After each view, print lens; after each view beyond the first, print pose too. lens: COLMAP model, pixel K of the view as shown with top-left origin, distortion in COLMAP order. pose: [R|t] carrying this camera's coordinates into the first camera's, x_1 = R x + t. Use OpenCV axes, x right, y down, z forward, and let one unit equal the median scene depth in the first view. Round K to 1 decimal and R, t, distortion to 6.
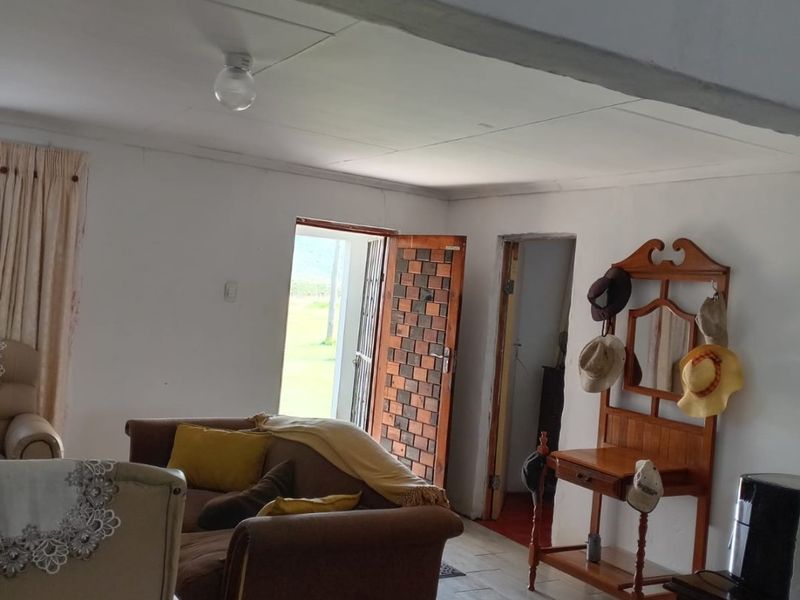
lens RADIAL K [[846.5, 0, 397.4], [0, 846.5, 299.6], [0, 0, 1]] dist [0.032996, 0.000000]
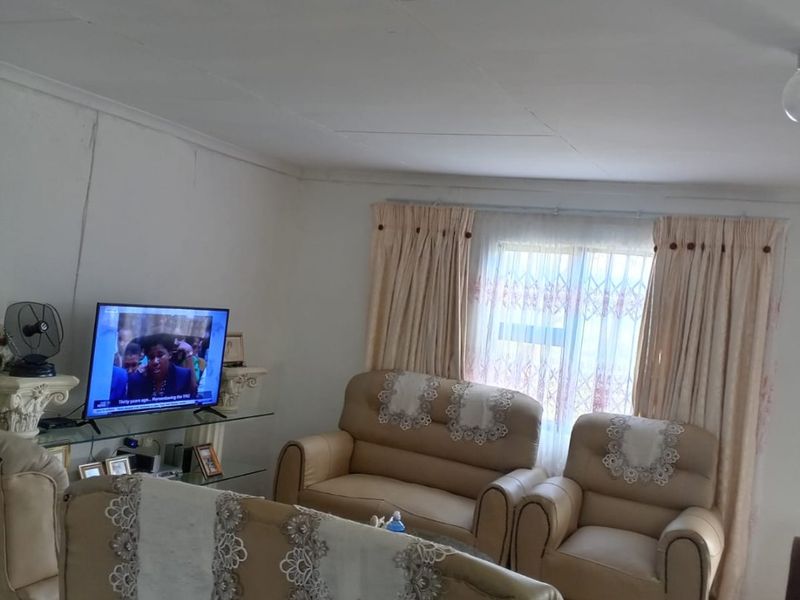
lens RADIAL K [[846.5, 0, 398.8], [0, 846.5, 298.6], [0, 0, 1]] dist [0.032996, 0.000000]
pose [[0.565279, -0.036194, -0.824106, 0.137404], [-0.060416, 0.994537, -0.085120, 0.007902], [0.822685, 0.097906, 0.560004, 0.197393]]
